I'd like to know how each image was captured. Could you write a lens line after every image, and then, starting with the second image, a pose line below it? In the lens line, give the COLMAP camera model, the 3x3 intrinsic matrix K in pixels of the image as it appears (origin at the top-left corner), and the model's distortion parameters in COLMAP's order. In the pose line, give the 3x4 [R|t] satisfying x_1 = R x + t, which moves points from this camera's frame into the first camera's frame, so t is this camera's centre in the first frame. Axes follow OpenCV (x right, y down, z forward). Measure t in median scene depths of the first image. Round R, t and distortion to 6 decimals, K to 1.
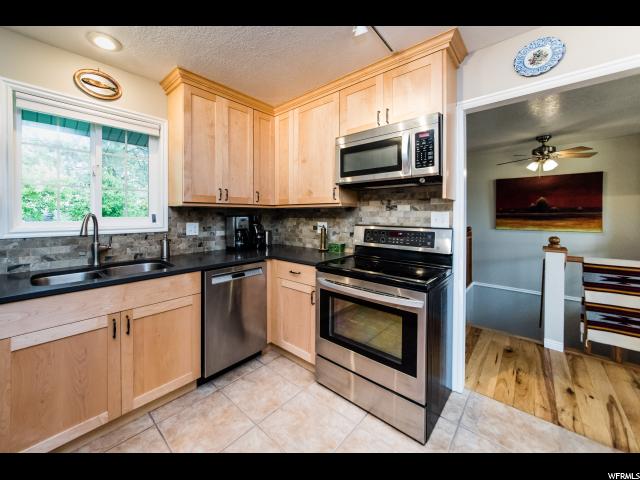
lens RADIAL K [[220.6, 0, 293.9], [0, 220.6, 216.0], [0, 0, 1]] dist [0.000205, 0.000168]
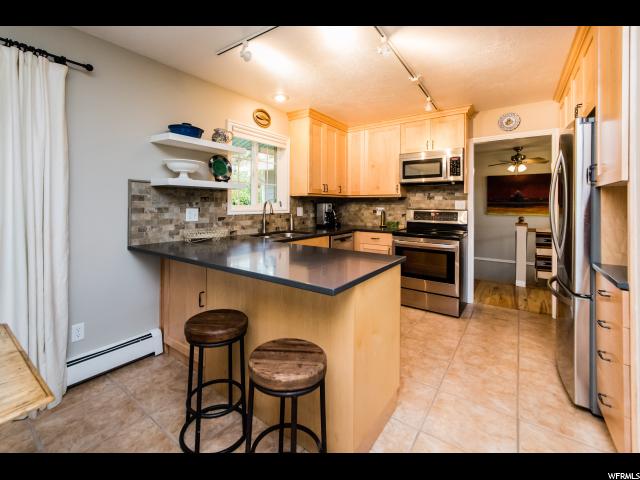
lens RADIAL K [[251.6, 0, 309.7], [0, 251.6, 205.2], [0, 0, 1]] dist [-0.000253, -0.000127]
pose [[0.990990, 0.002721, 0.133905, -0.663003], [-0.002362, 0.999993, -0.002839, 0.022355], [-0.133912, 0.002497, 0.990990, -0.682956]]
